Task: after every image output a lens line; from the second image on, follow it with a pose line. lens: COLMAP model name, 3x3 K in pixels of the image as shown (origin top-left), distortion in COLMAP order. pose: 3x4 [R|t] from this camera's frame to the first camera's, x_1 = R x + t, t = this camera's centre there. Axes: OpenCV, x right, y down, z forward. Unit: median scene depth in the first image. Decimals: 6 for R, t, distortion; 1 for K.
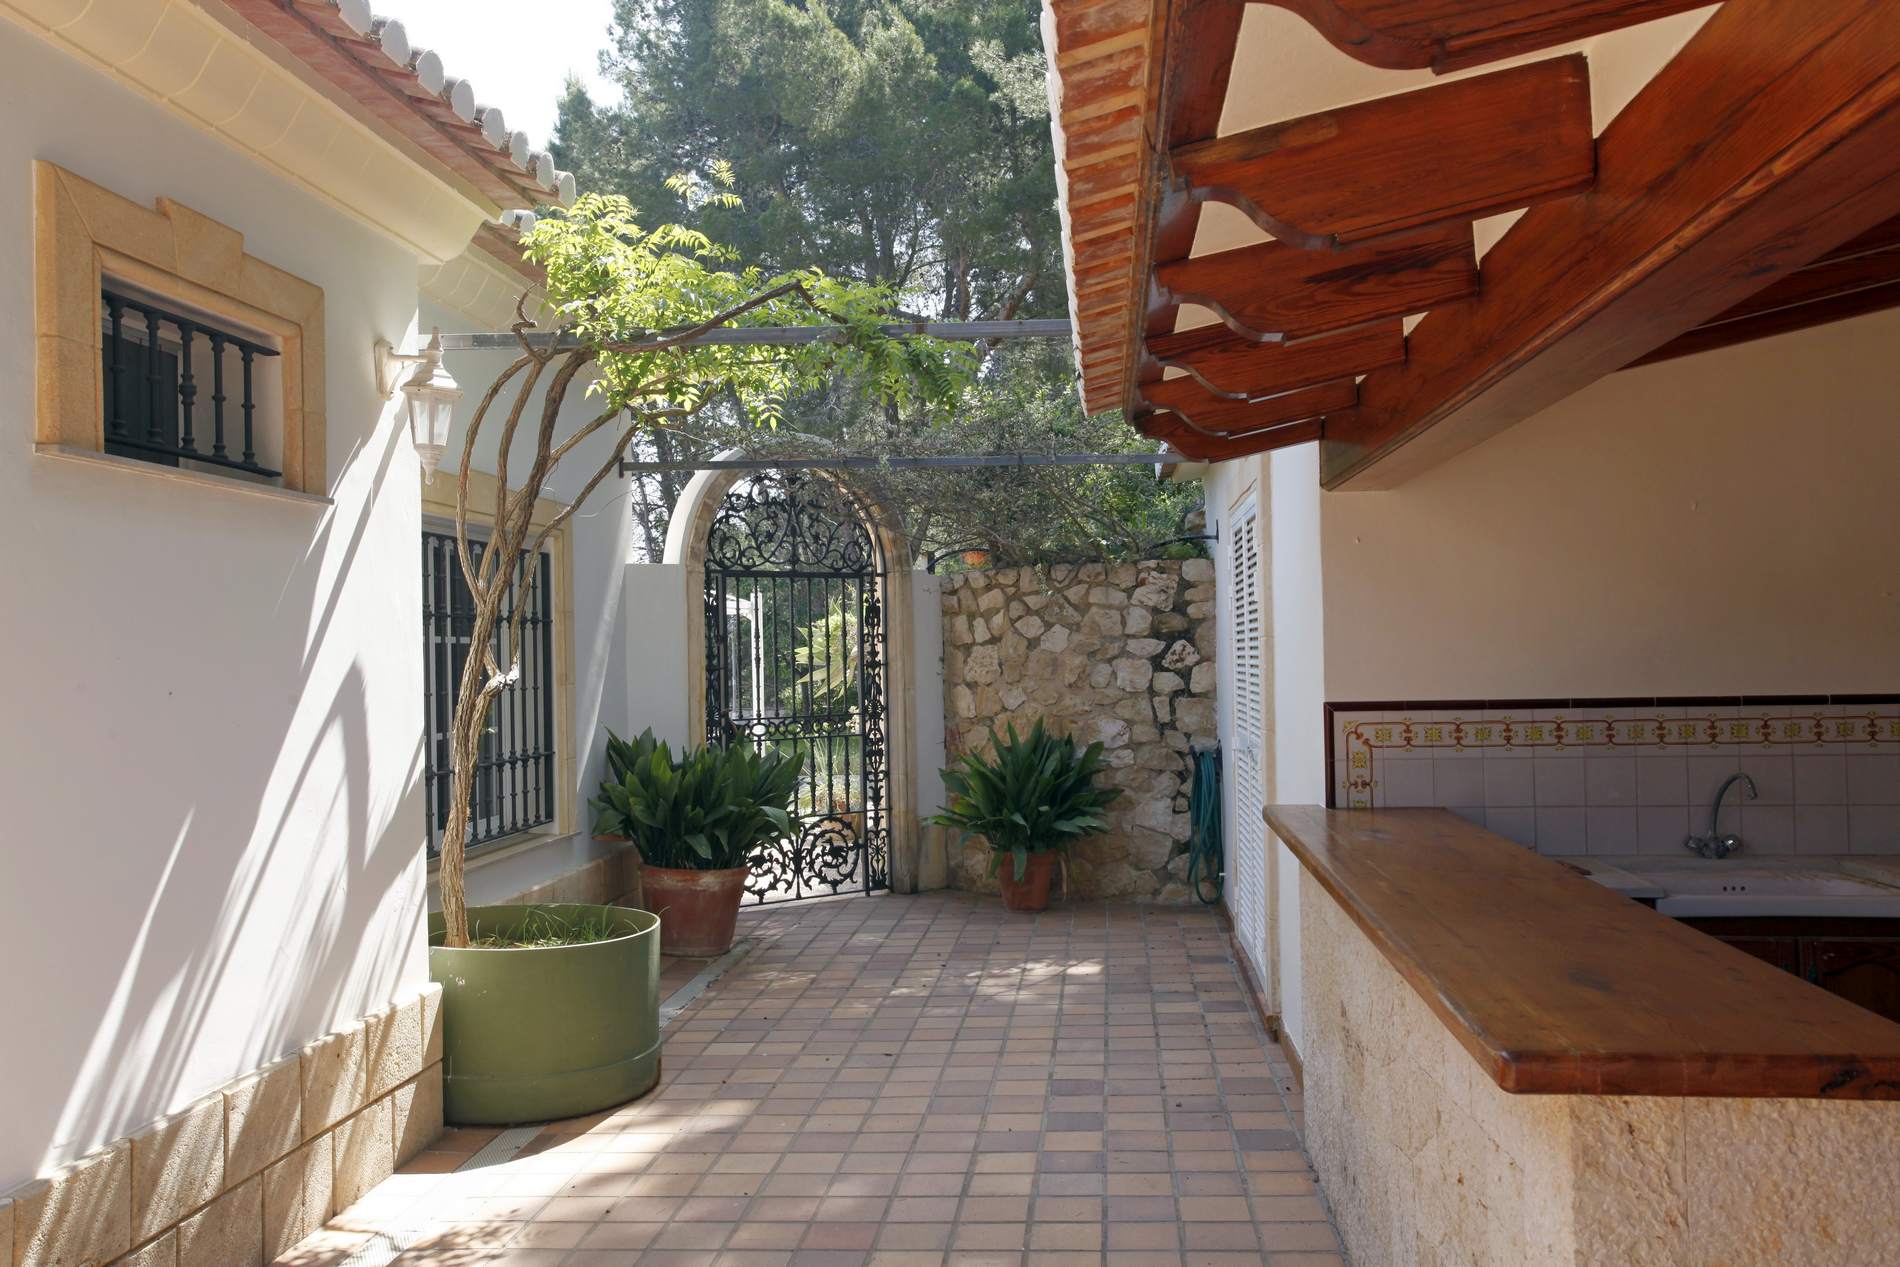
lens RADIAL K [[1593.0, 0, 951.6], [0, 1593.0, 634.2], [0, 0, 1]] dist [-0.012333, -0.001258]
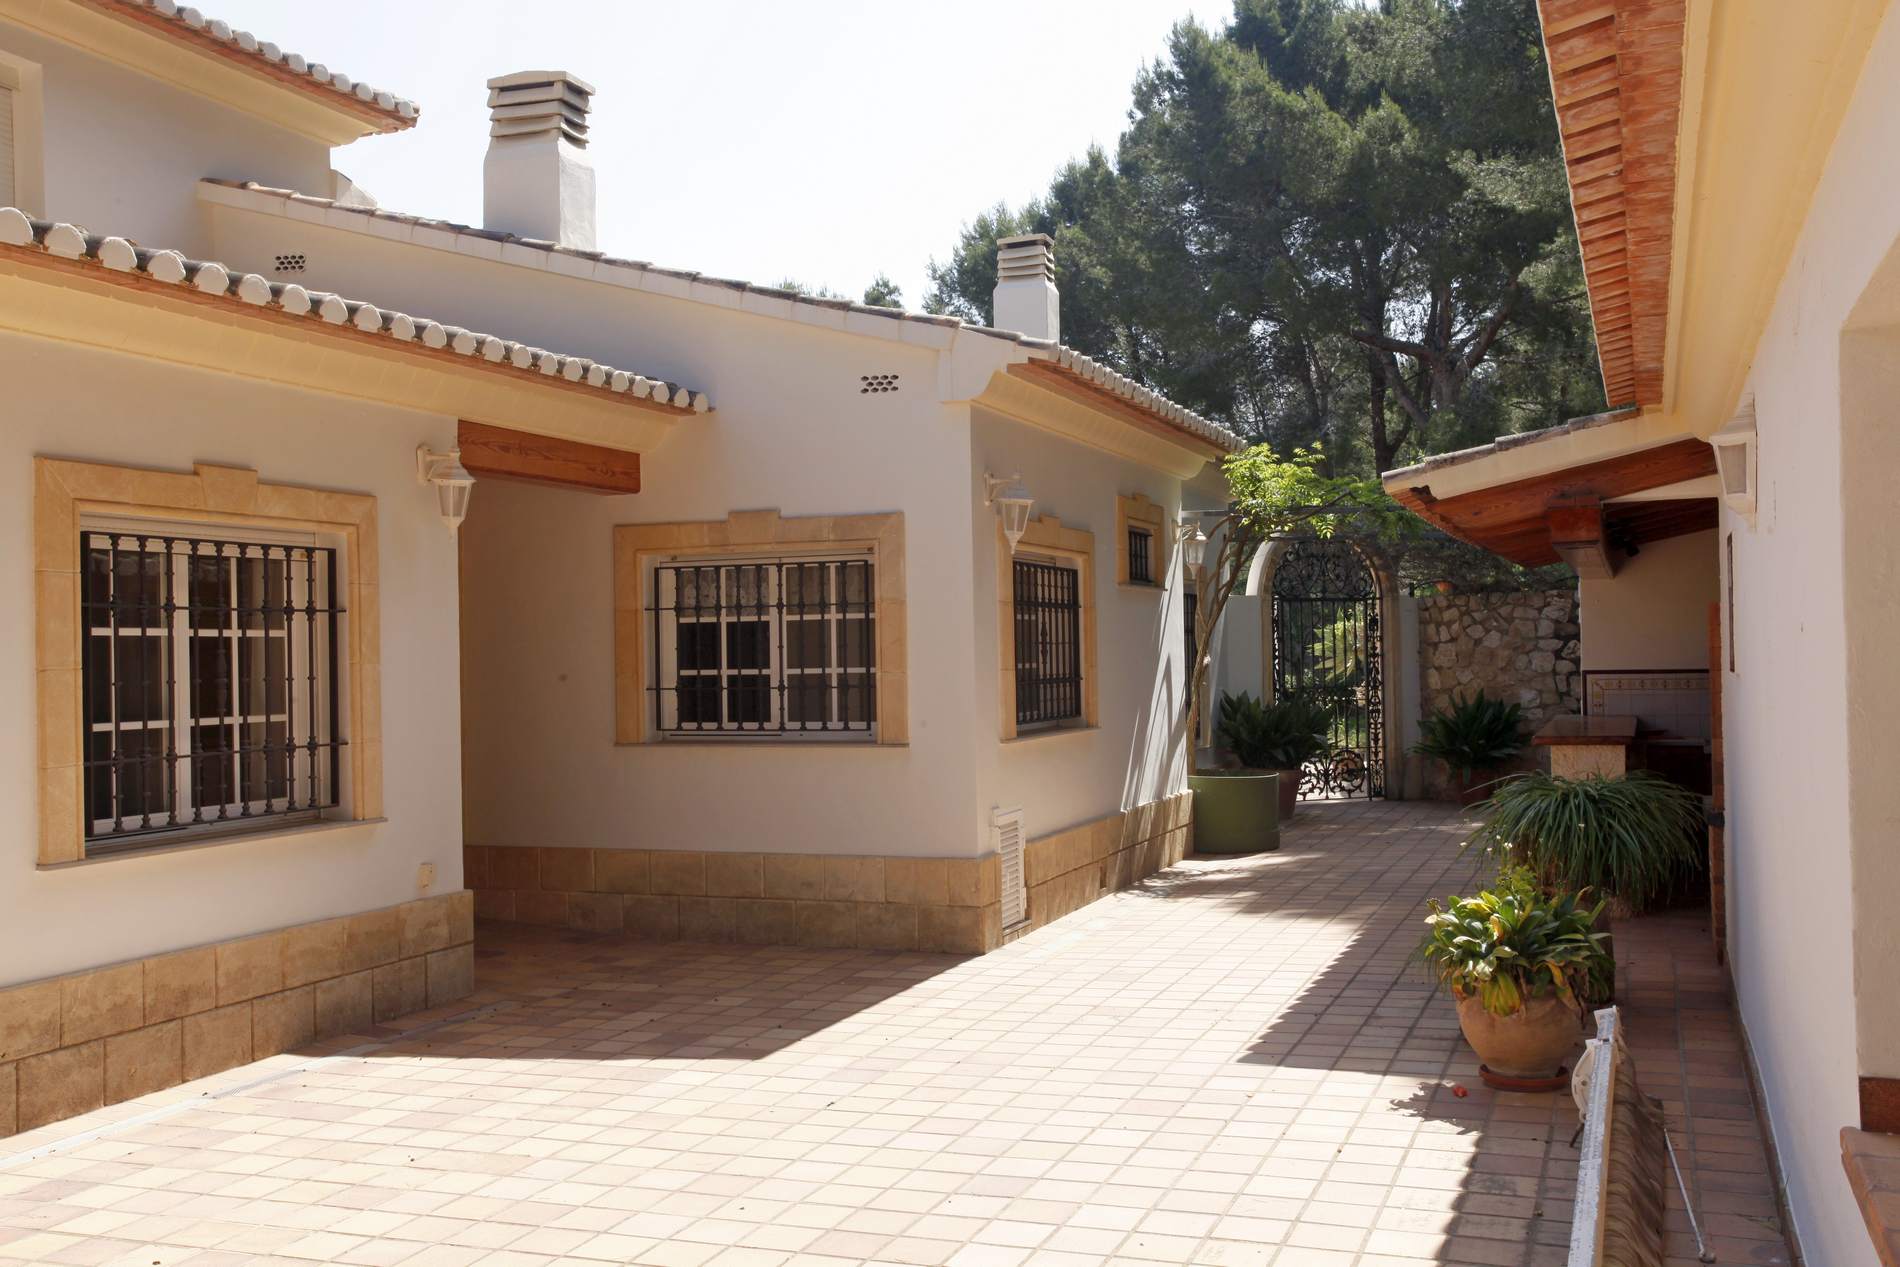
lens RADIAL K [[1797.4, 0, 936.3], [0, 1797.4, 630.9], [0, 0, 1]] dist [0.012910, 0.000000]
pose [[0.962254, -0.001441, -0.272150, 0.019866], [0.002385, 0.999992, 0.003136, -0.012370], [0.272143, -0.003667, 0.962250, -0.877943]]
